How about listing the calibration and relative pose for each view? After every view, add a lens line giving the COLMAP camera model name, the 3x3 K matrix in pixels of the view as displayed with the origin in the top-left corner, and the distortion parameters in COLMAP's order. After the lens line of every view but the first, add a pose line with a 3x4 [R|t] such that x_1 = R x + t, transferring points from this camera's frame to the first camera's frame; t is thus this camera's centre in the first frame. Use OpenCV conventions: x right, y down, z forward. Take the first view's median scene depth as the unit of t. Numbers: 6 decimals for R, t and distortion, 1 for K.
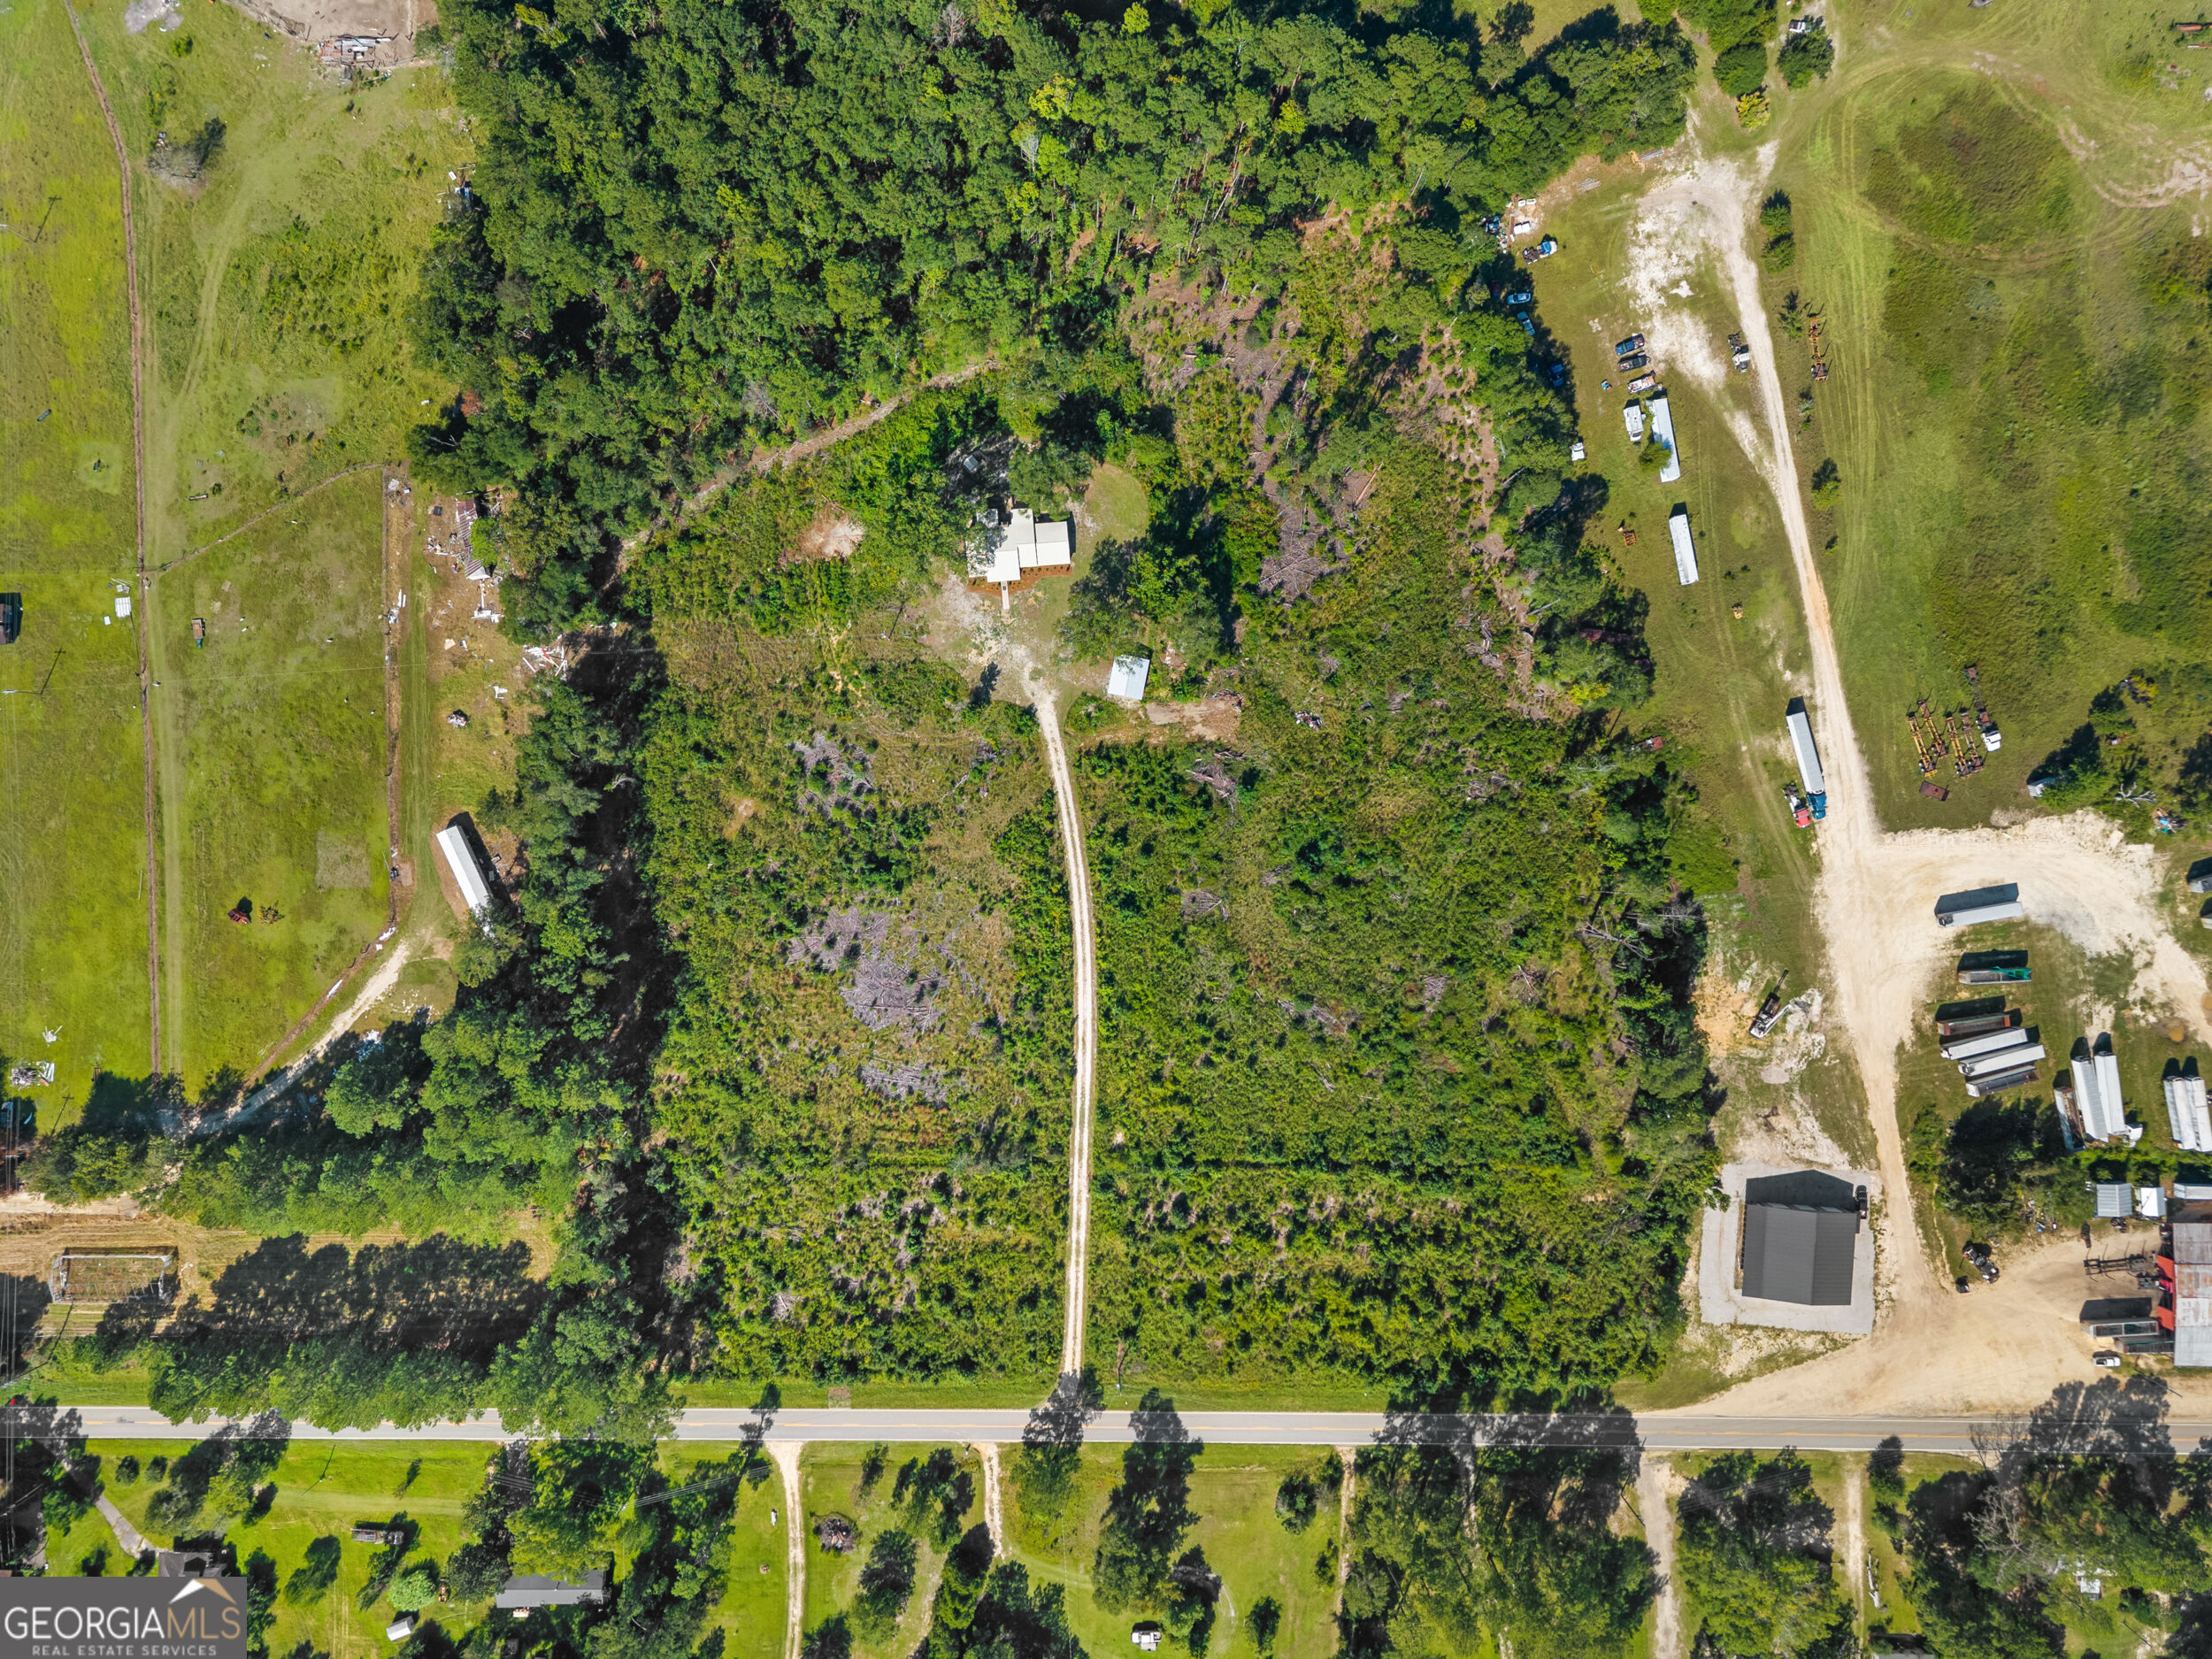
lens RADIAL K [[1358.2, 0, 1106.0], [0, 1358.2, 829.5], [0, 0, 1]] dist [0.013971, -0.001357]
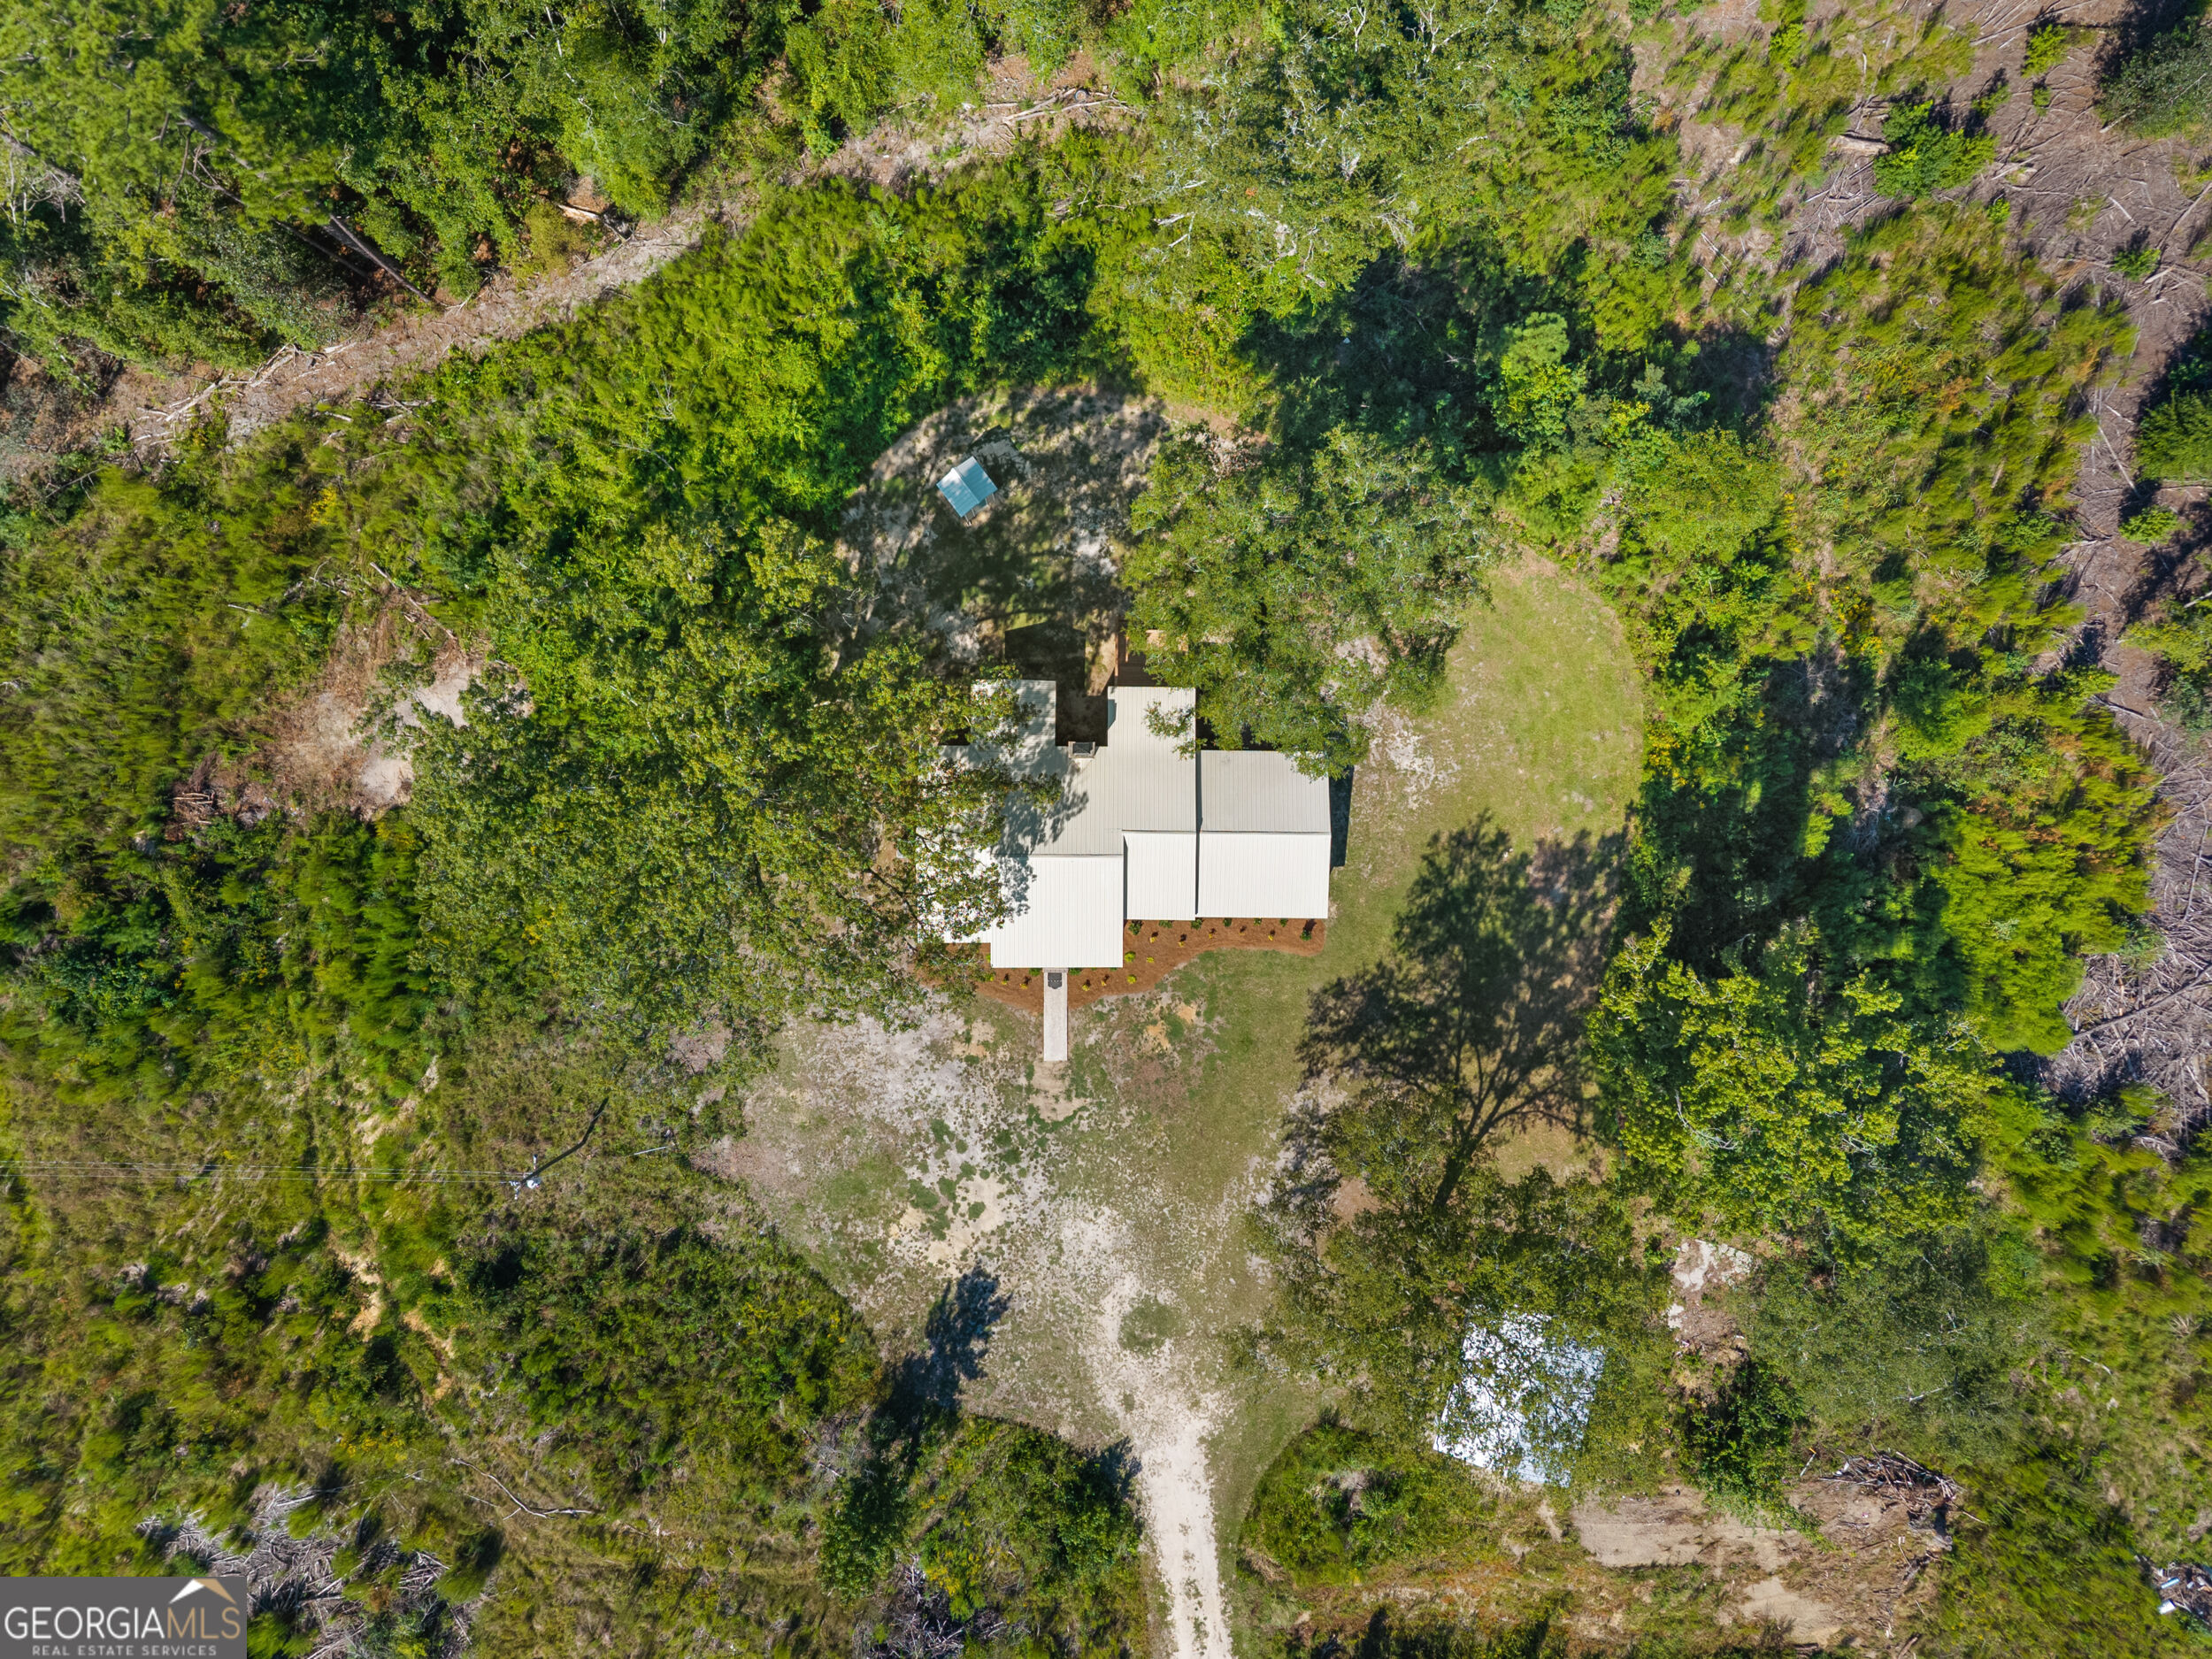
lens RADIAL K [[1527.7, 0, 1106.0], [0, 1527.7, 829.5], [0, 0, 1]] dist [0.002988, -0.003920]
pose [[0.996033, 0.087777, -0.014602, -0.063711], [-0.088168, 0.995690, -0.028786, -0.199496], [0.012013, 0.029960, 0.999479, 0.715632]]
